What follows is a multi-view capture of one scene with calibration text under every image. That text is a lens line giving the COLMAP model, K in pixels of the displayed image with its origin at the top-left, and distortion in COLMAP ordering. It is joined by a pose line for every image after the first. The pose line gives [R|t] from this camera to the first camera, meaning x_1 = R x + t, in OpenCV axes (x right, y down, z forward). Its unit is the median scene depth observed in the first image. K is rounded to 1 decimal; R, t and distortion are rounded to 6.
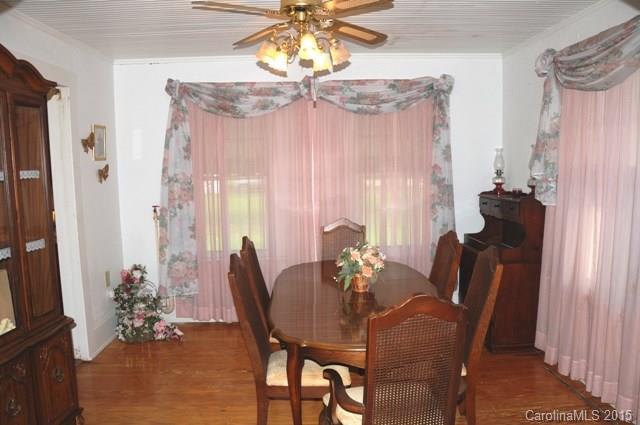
lens RADIAL K [[495.6, 0, 318.6], [0, 495.6, 212.9], [0, 0, 1]] dist [-0.153246, 0.101801]
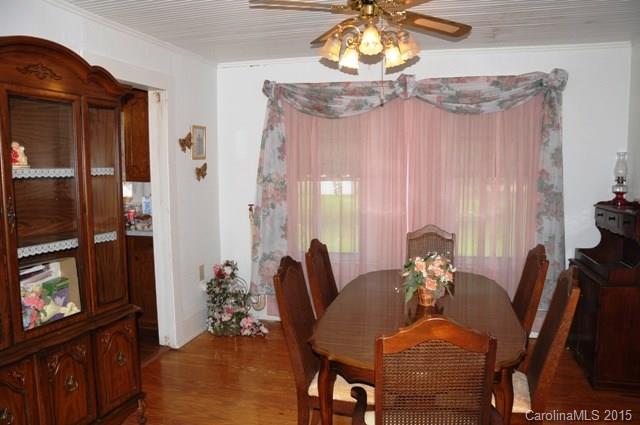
lens RADIAL K [[495.6, 0, 319.3], [0, 495.6, 213.0], [0, 0, 1]] dist [-0.153246, 0.101801]
pose [[0.960716, 0.039130, -0.274761, 0.096046], [-0.040329, 0.999186, 0.001286, -0.003984], [0.274587, 0.009846, 0.961512, 0.045124]]
